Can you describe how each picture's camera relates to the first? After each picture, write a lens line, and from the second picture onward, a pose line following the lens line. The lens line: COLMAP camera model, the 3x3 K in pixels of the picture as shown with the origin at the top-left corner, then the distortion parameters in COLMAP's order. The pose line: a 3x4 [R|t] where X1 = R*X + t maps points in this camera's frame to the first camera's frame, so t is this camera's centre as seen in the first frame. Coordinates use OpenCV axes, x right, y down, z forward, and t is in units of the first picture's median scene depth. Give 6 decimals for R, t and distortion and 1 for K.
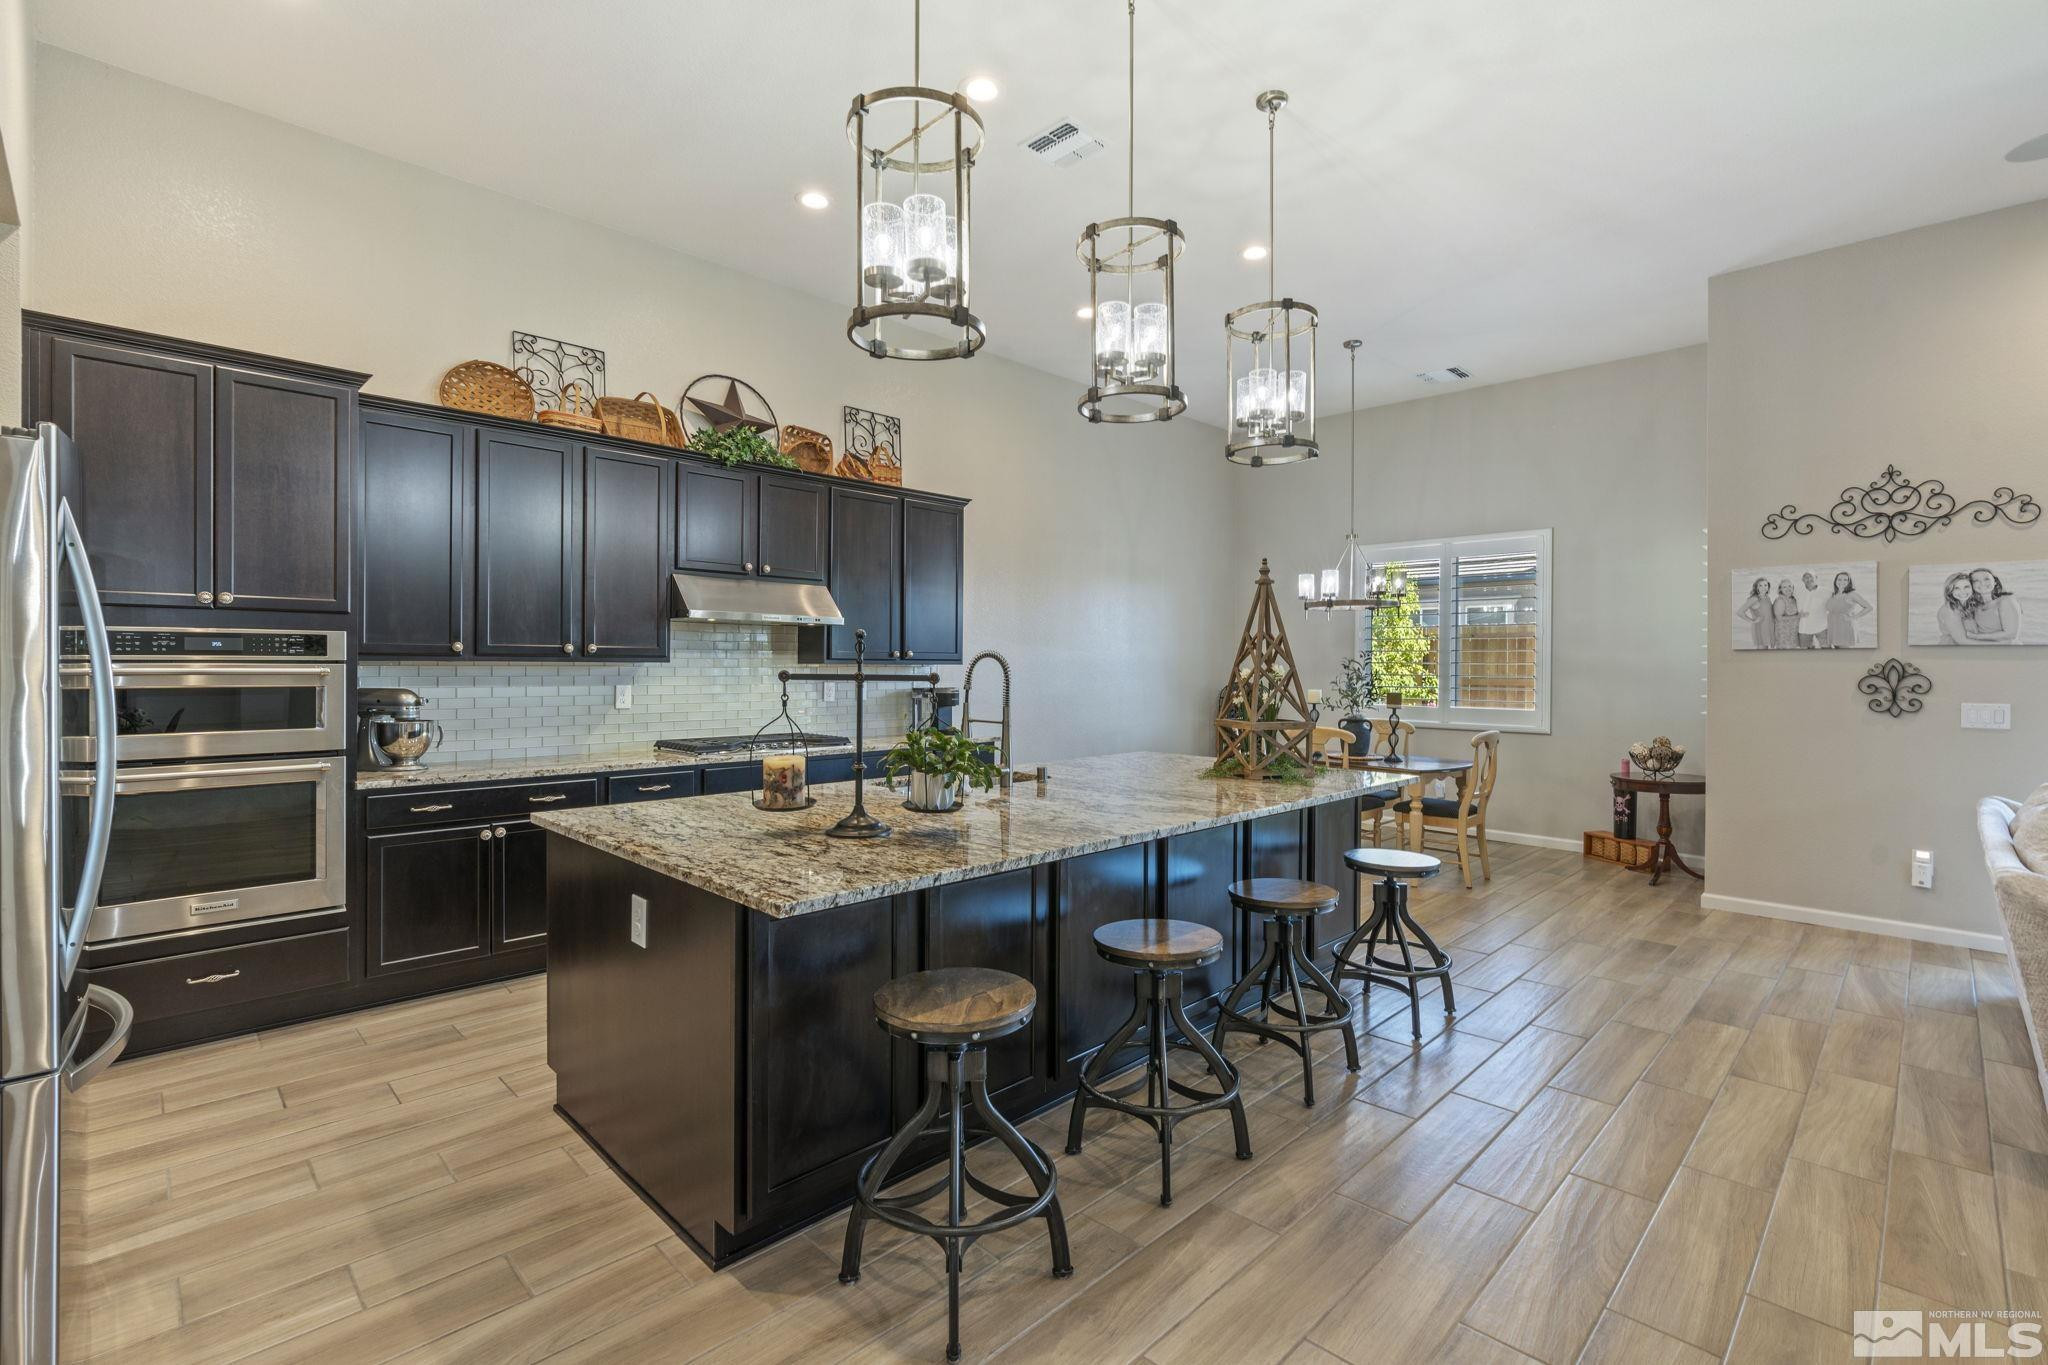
lens RADIAL K [[925.2, 0, 1025.9], [0, 925.2, 664.0], [0, 0, 1]] dist [-0.004319, 0.000240]
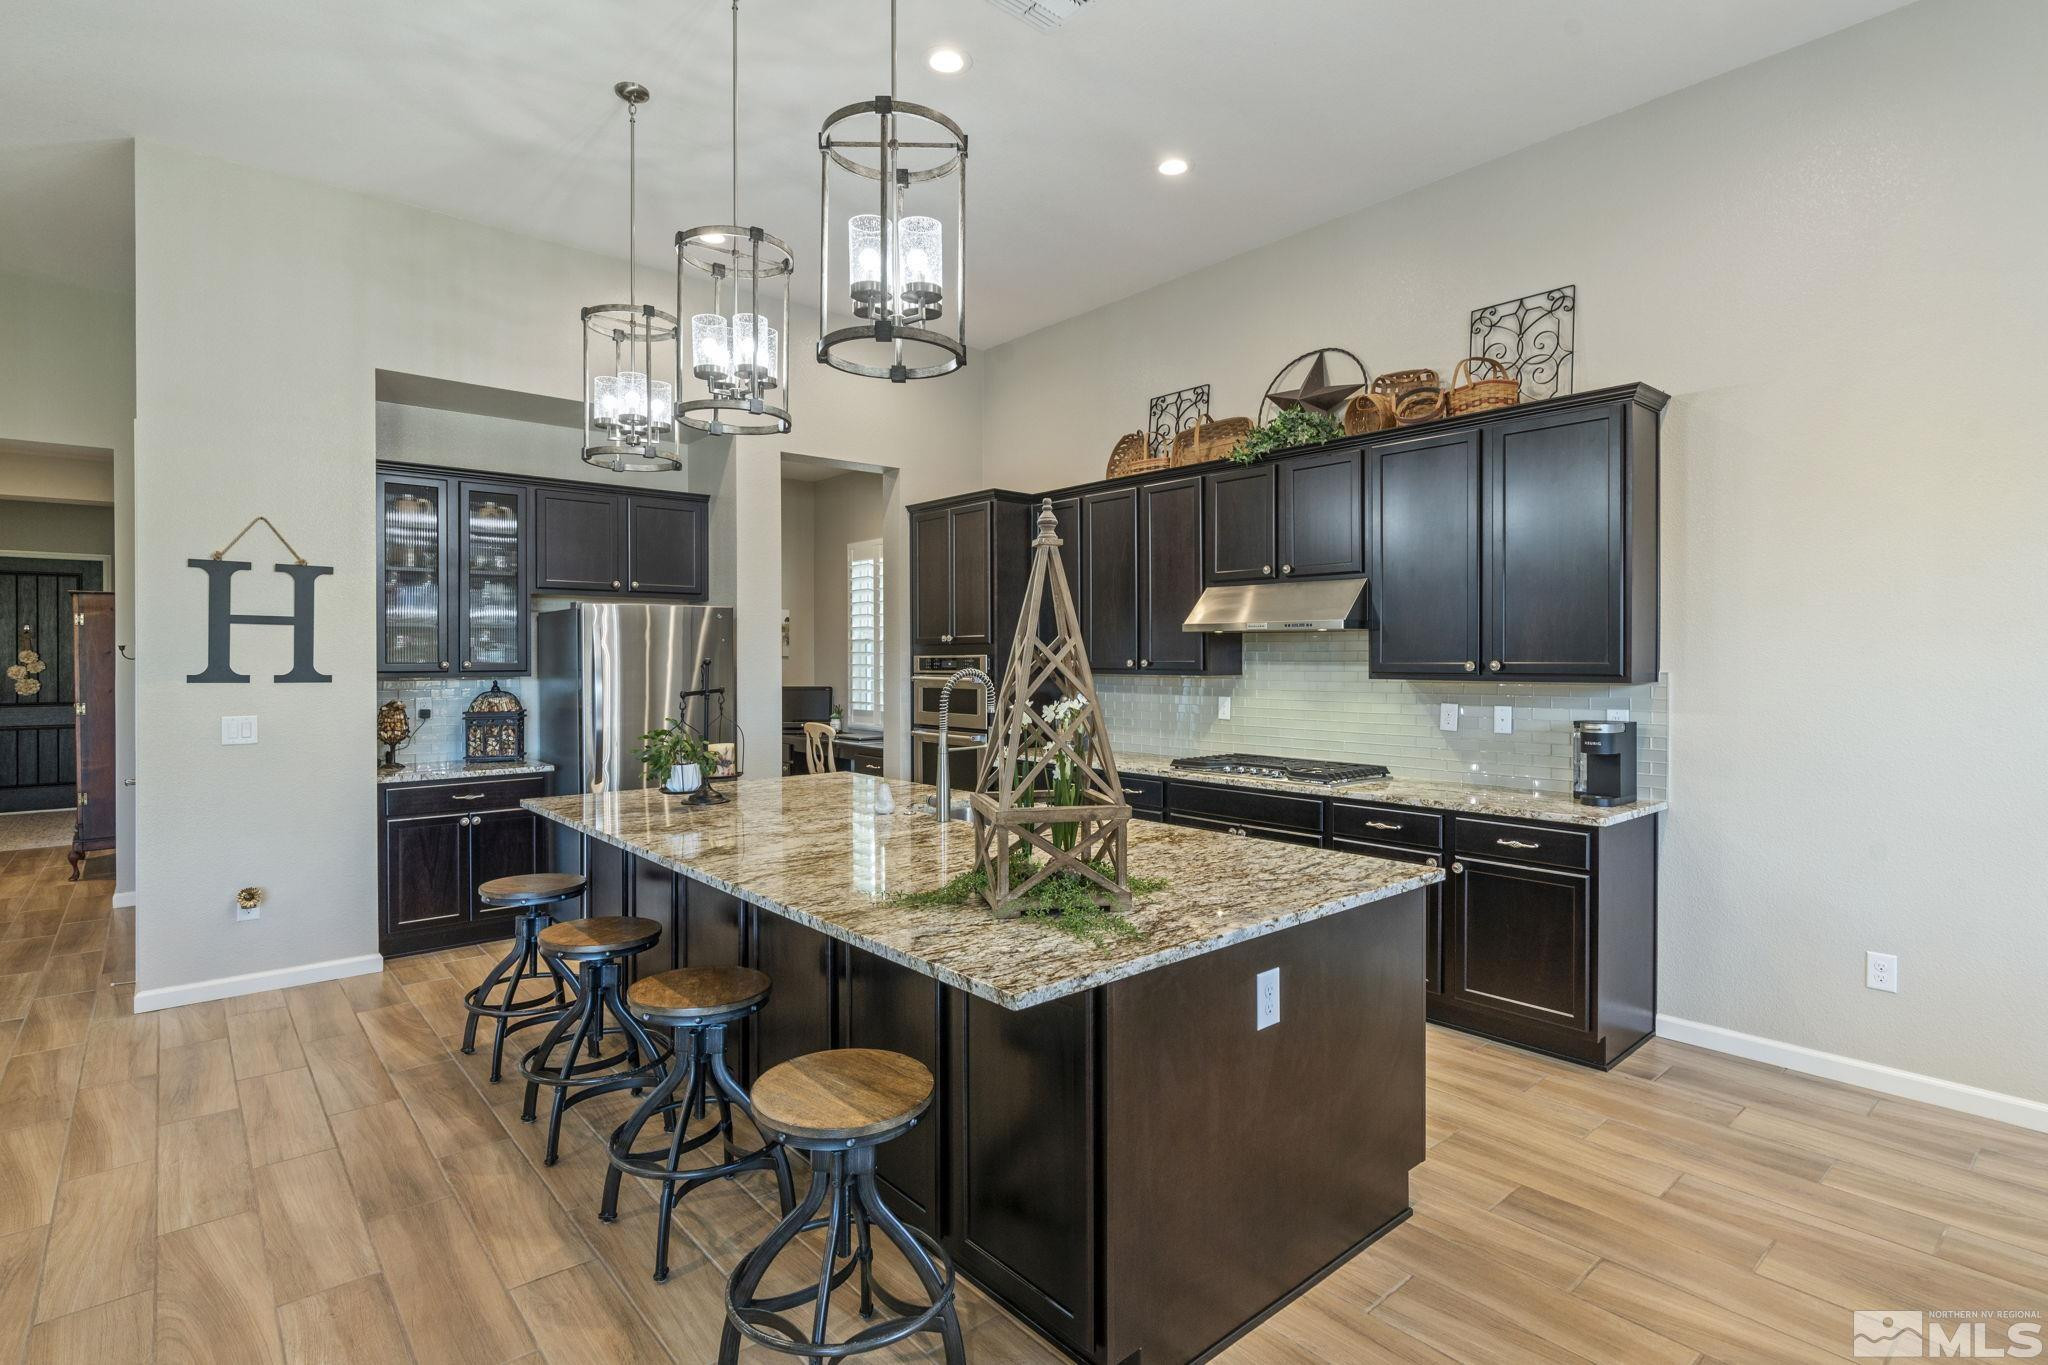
lens RADIAL K [[1013.1, 0, 1032.3], [0, 1013.1, 662.6], [0, 0, 1]] dist [-0.000186, 0.000231]
pose [[-0.079729, -0.000729, -0.996816, 0.742983], [0.002175, 0.999997, -0.000905, -0.015551], [0.996814, -0.002241, -0.079728, 0.910337]]
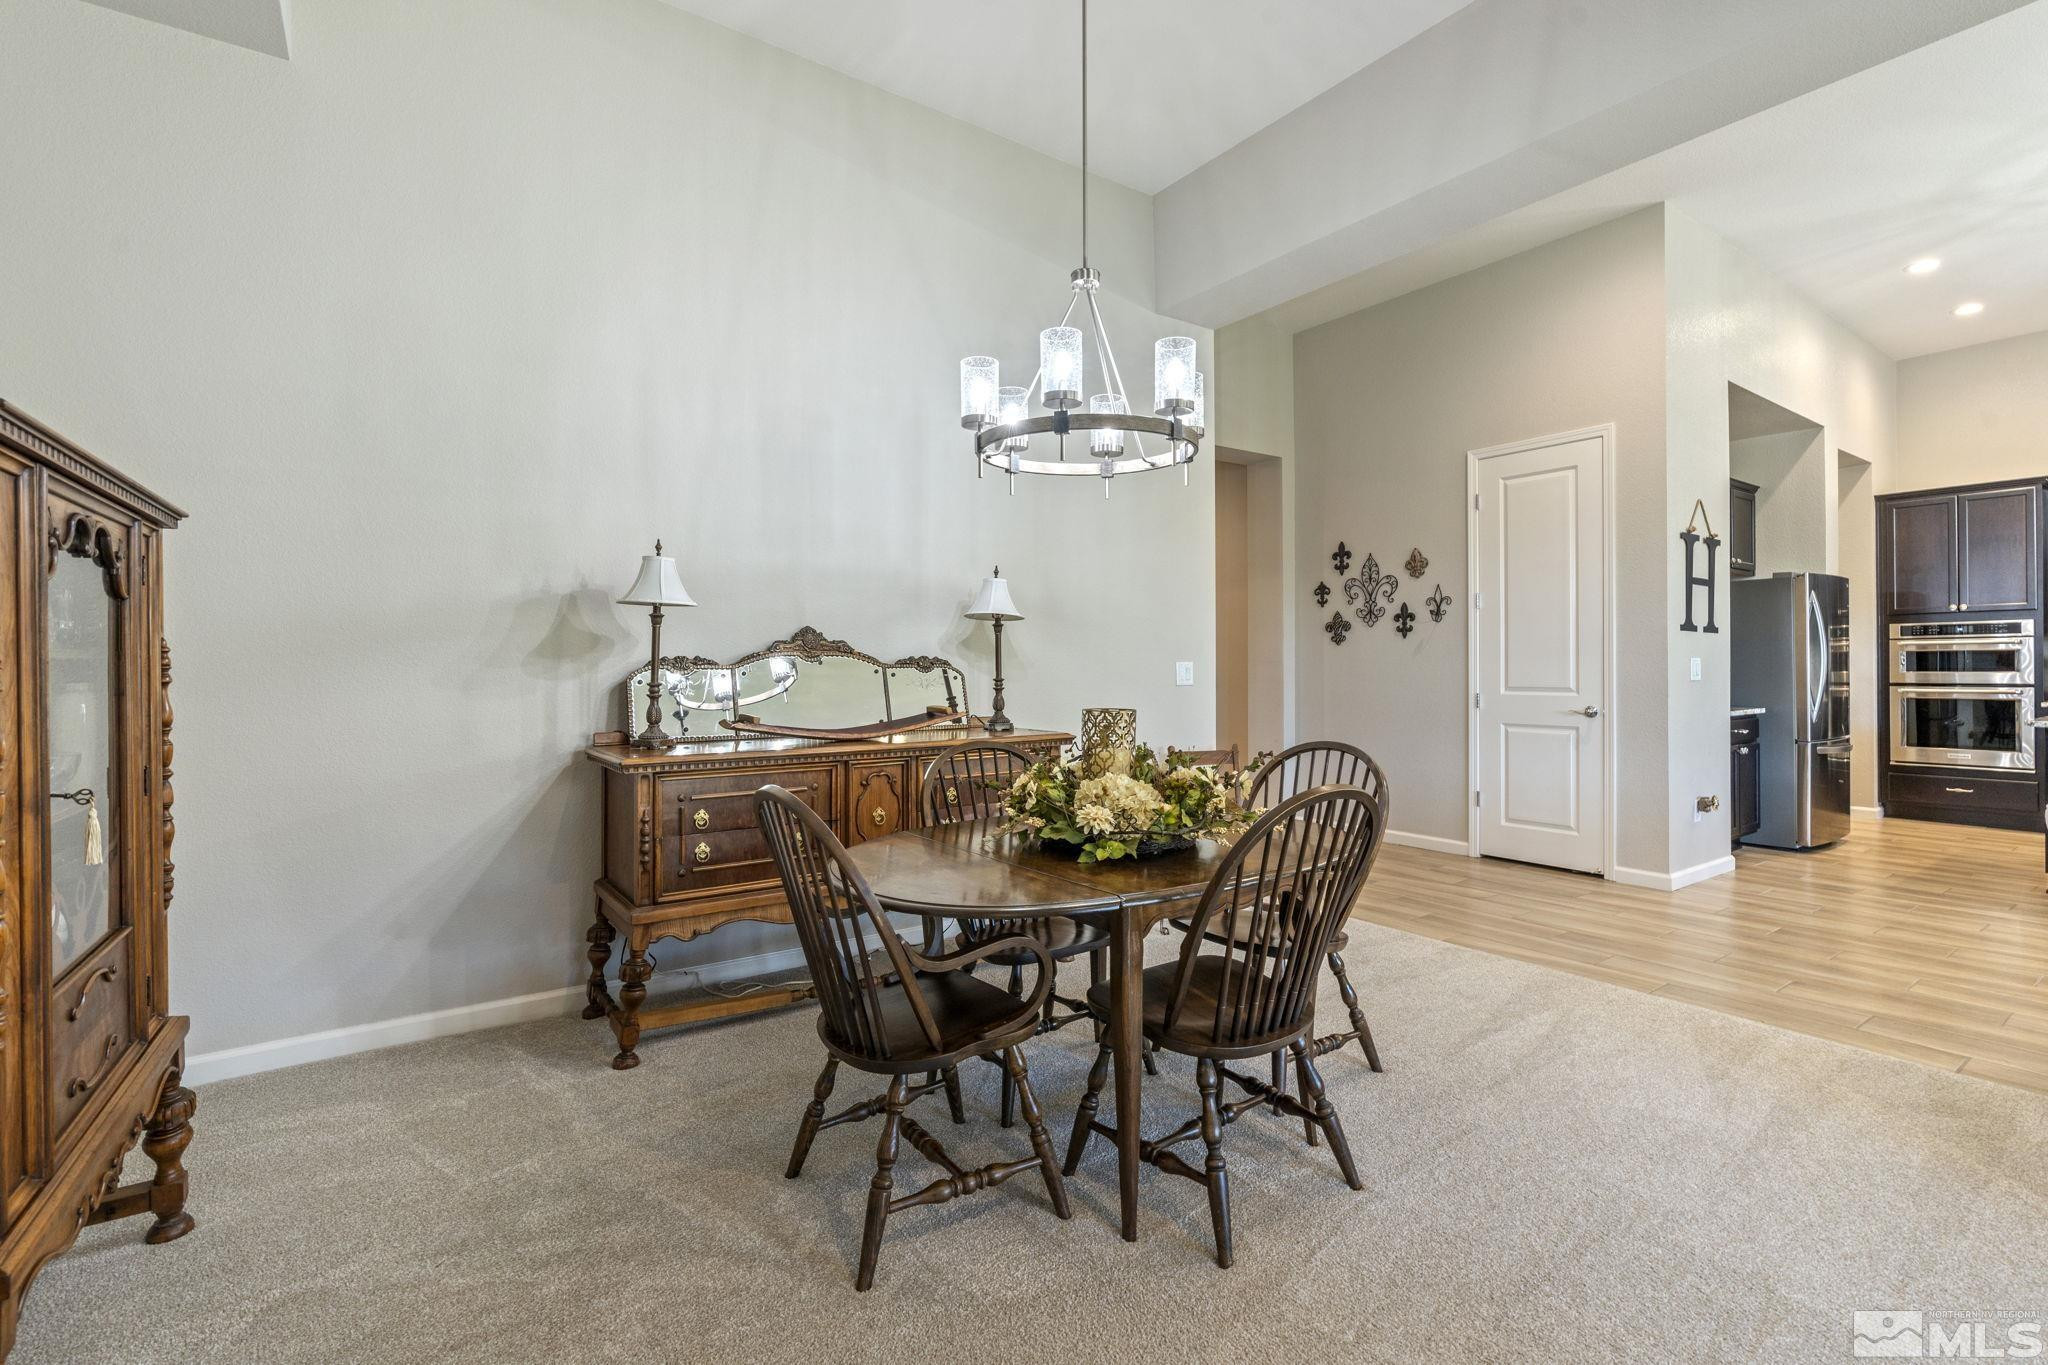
lens RADIAL K [[928.7, 0, 1033.2], [0, 928.7, 661.4], [0, 0, 1]] dist [-0.016109, 0.007295]
pose [[-0.171442, -0.007429, -0.985166, 1.054484], [0.002249, 0.999966, -0.007932, 0.042801], [0.985192, -0.003575, -0.171420, -0.486535]]
